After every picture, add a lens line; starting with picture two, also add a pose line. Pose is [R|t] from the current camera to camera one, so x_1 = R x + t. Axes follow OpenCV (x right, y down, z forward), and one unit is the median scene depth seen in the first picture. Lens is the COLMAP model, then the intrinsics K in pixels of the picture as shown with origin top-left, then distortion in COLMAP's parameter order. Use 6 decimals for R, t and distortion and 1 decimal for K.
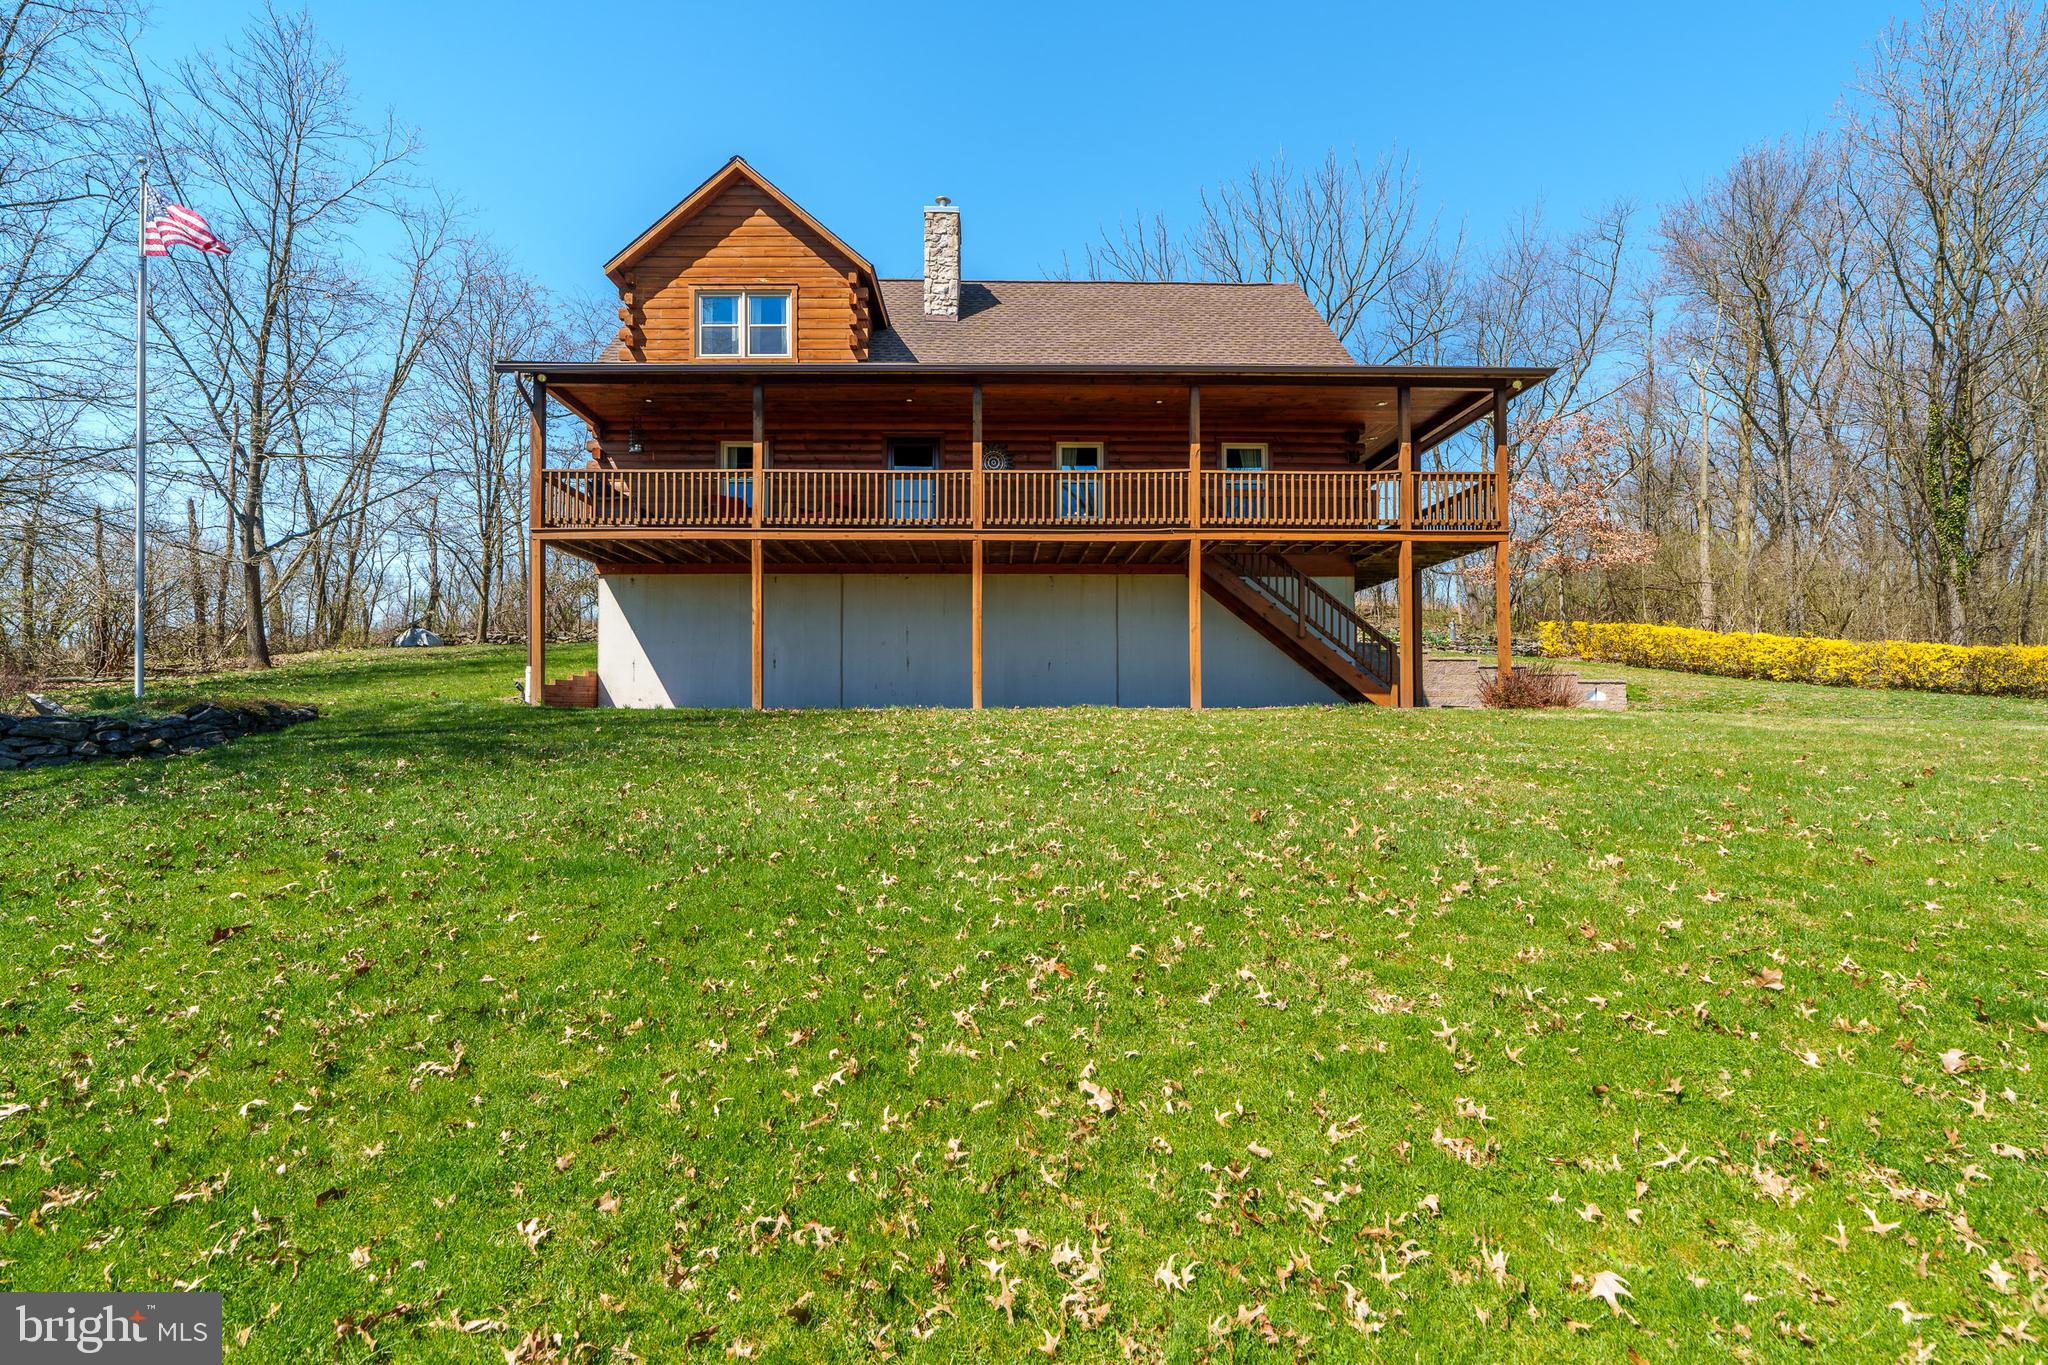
lens RADIAL K [[766.9, 0, 1024.0], [0, 766.9, 682.5], [0, 0, 1]] dist [0.000025, 0.000007]
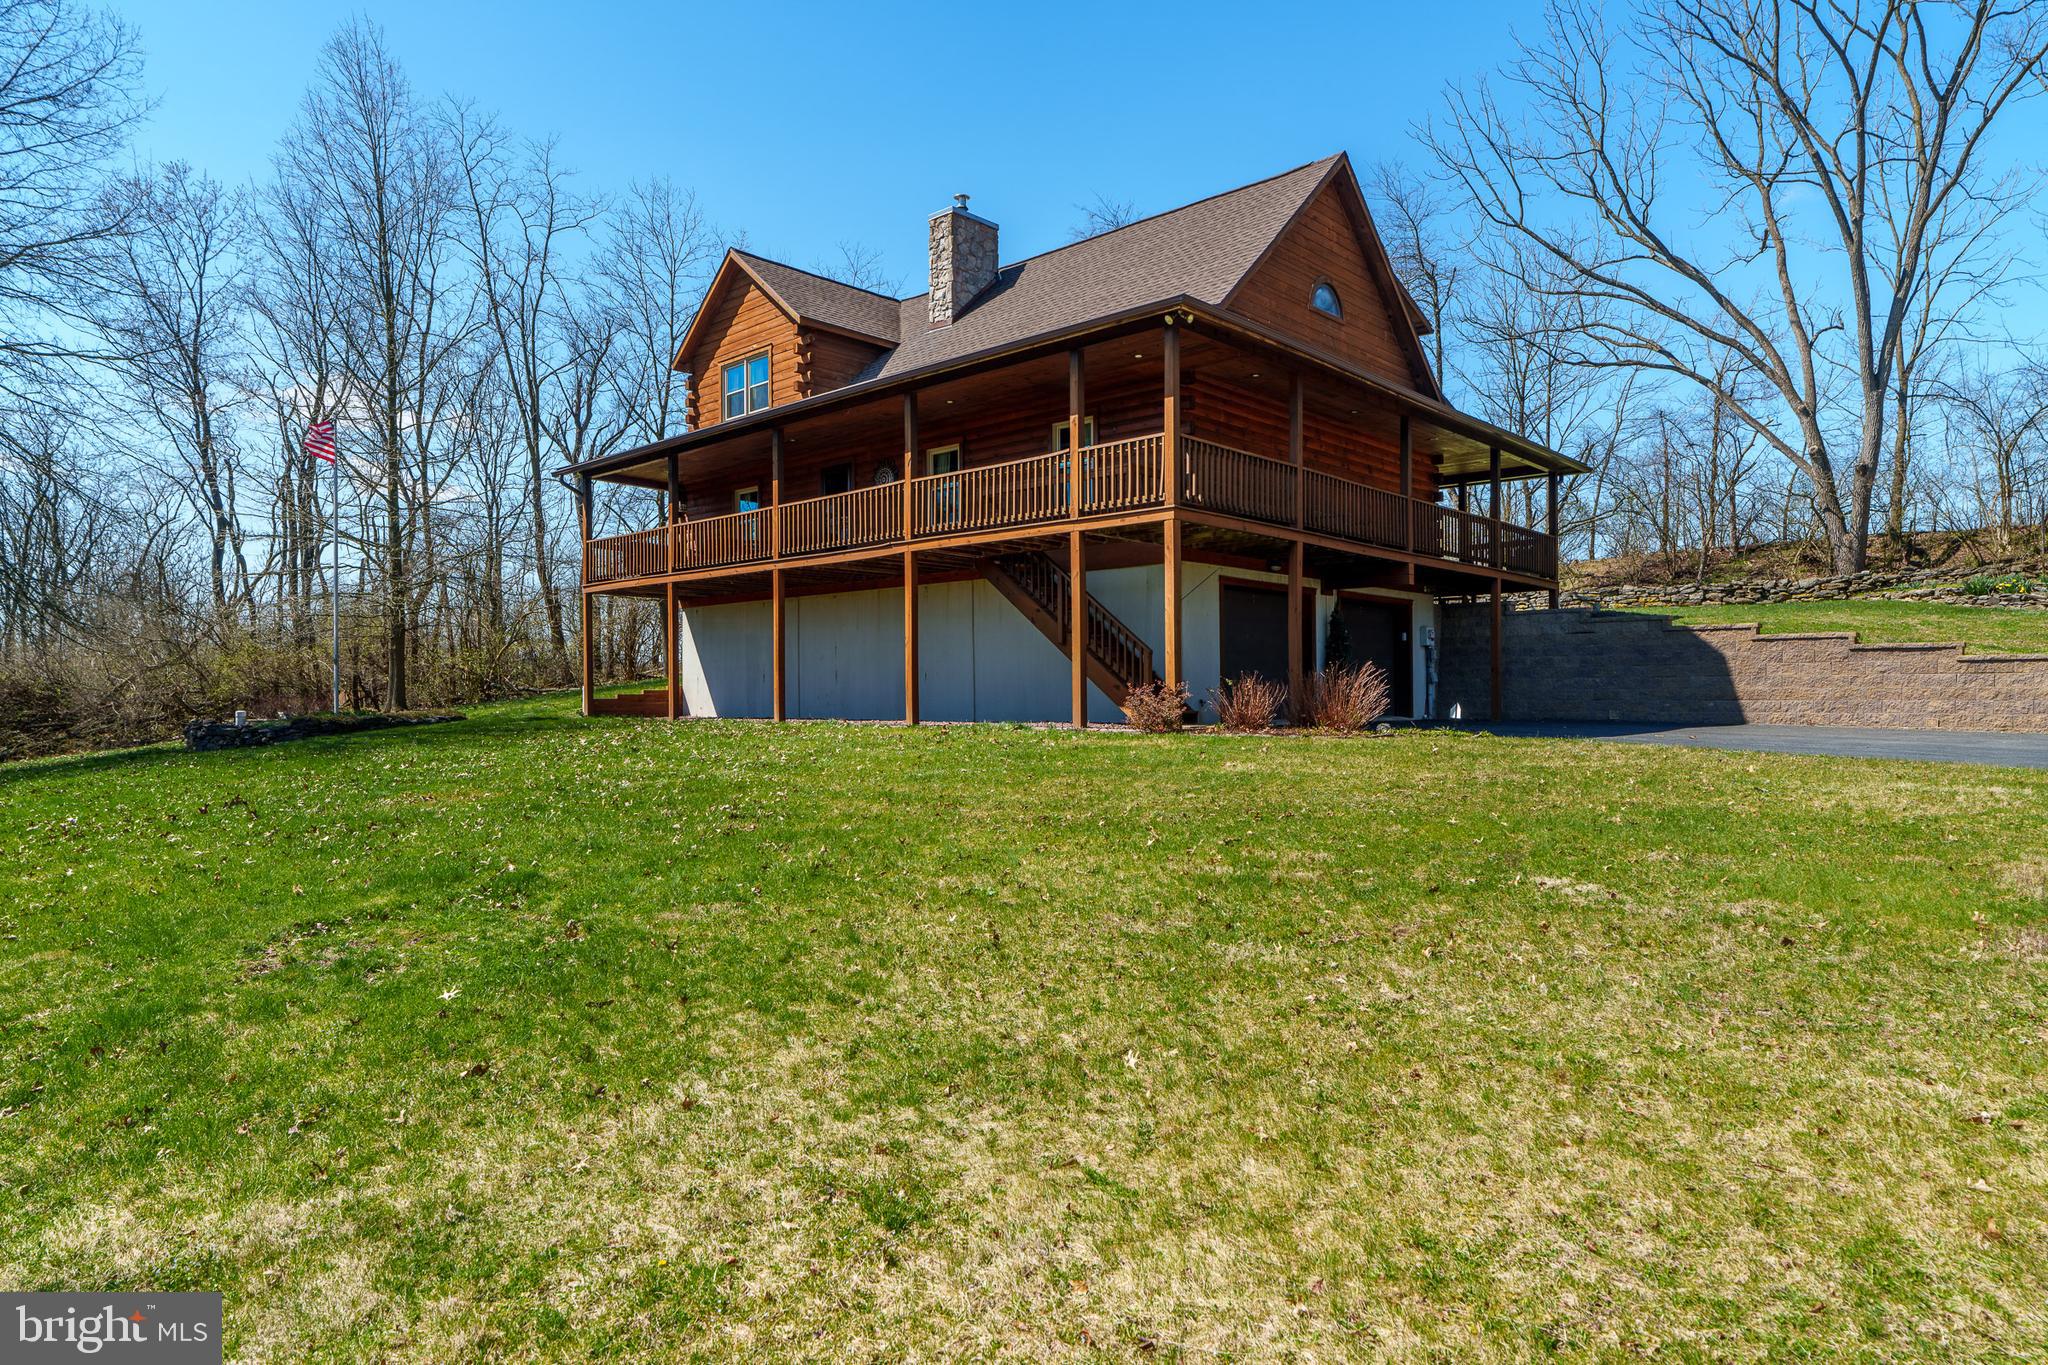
lens RADIAL K [[1182.1, 0, 1024.0], [0, 1182.1, 682.5], [0, 0, 1]] dist [0.000795, 0.000044]
pose [[0.716822, -0.002174, -0.697253, 1.155644], [-0.007073, 0.999921, -0.010389, -0.004827], [0.697220, 0.012379, 0.716750, 0.024926]]
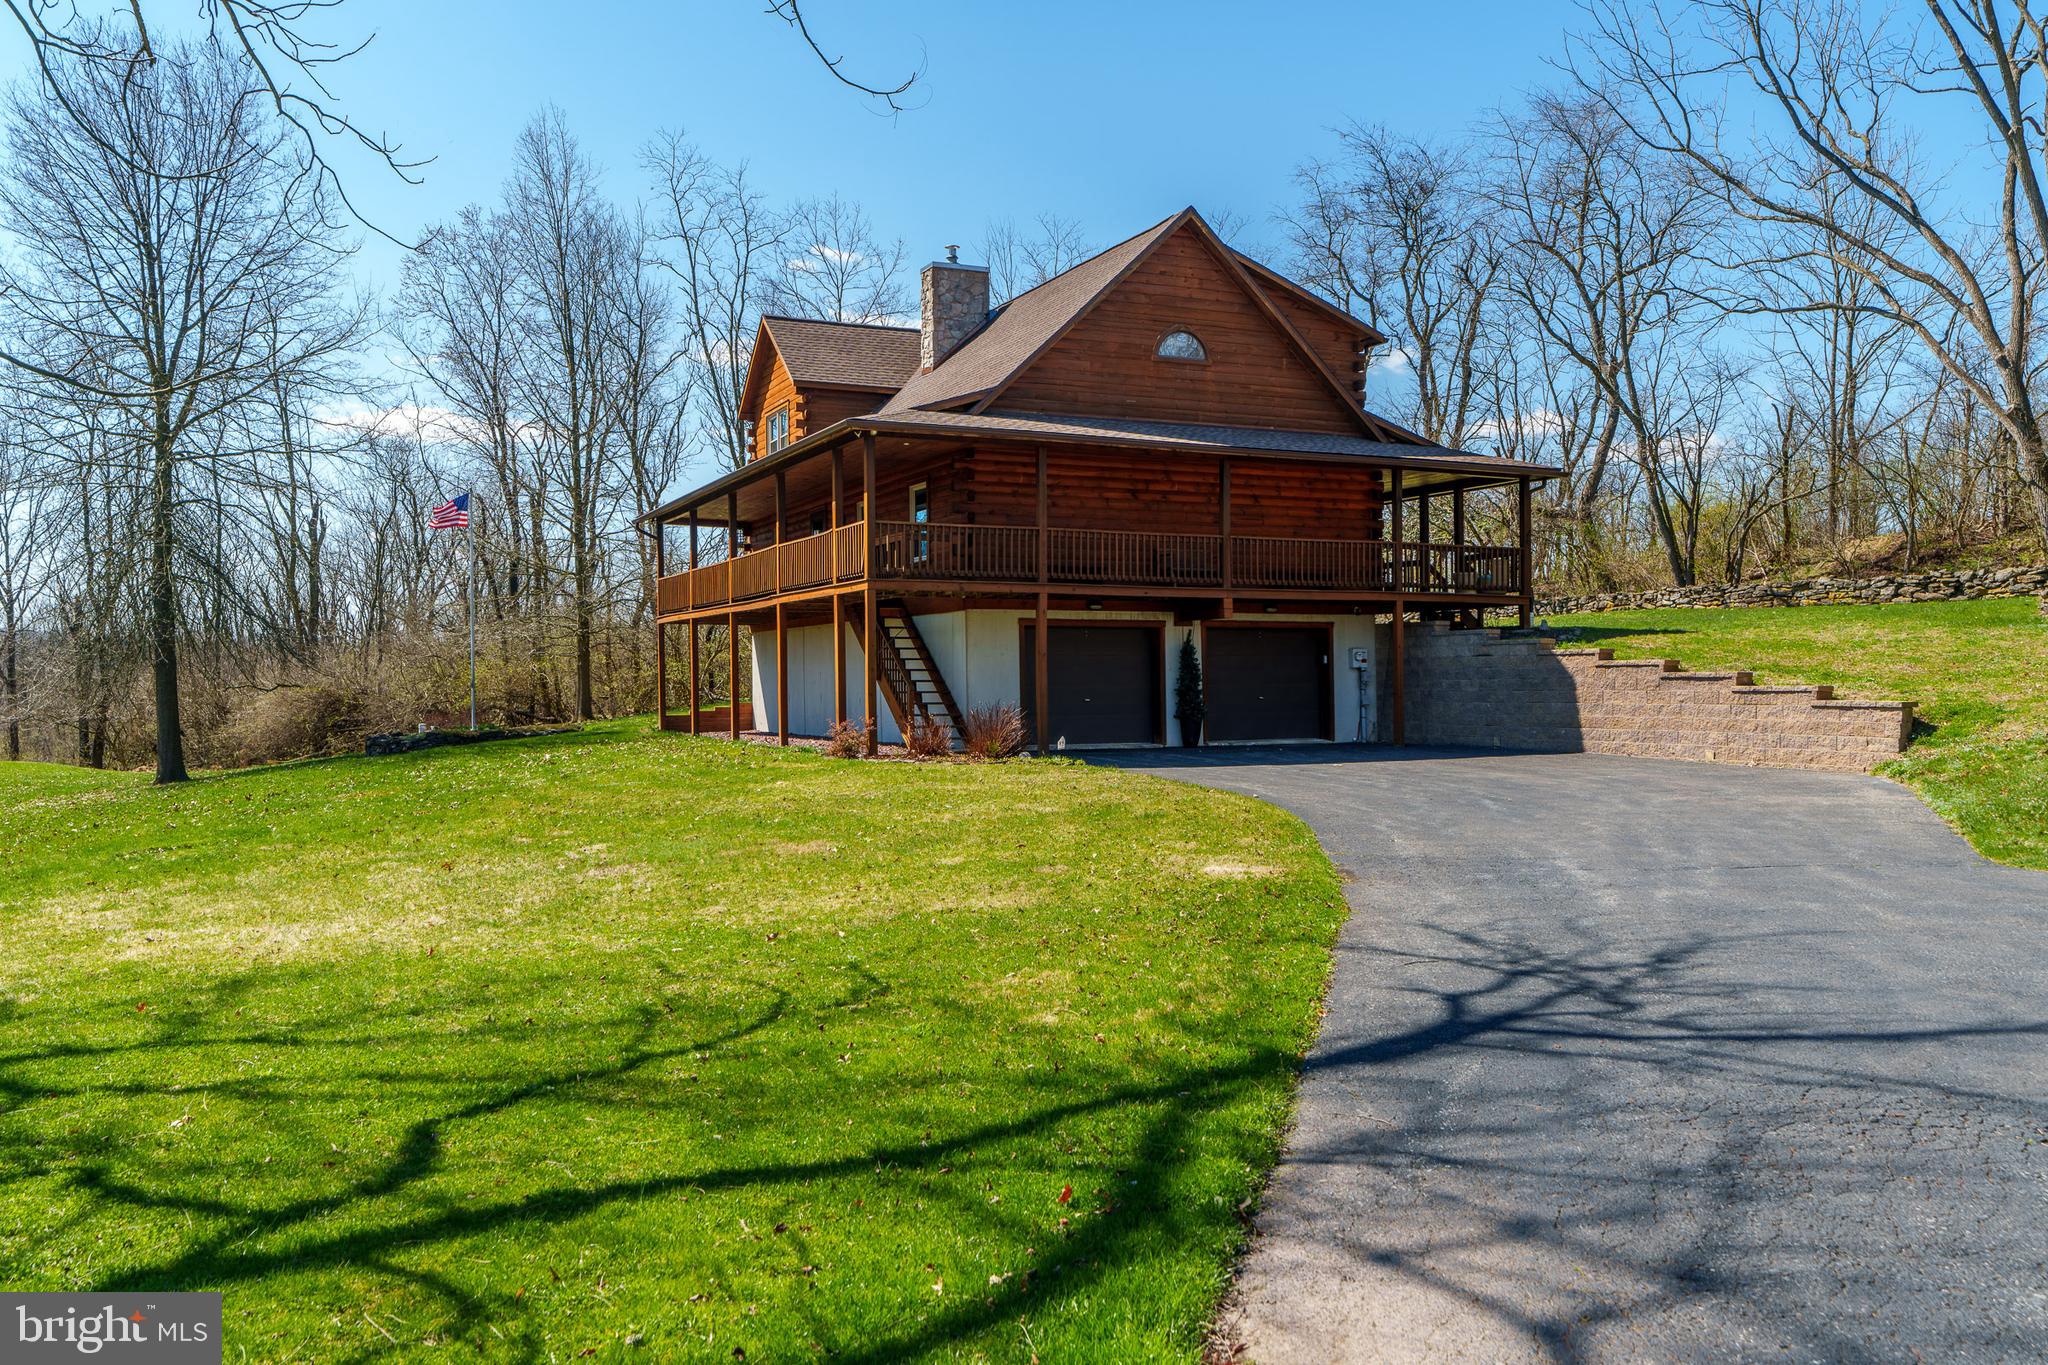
lens RADIAL K [[1649.0, 0, 1024.0], [0, 1649.0, 682.5], [0, 0, 1]] dist [0.014272, 0.009427]
pose [[0.390481, 0.004024, -0.920602, 2.335314], [-0.004151, 0.999988, 0.002610, -0.061523], [0.920602, 0.002803, 0.390493, 0.300148]]
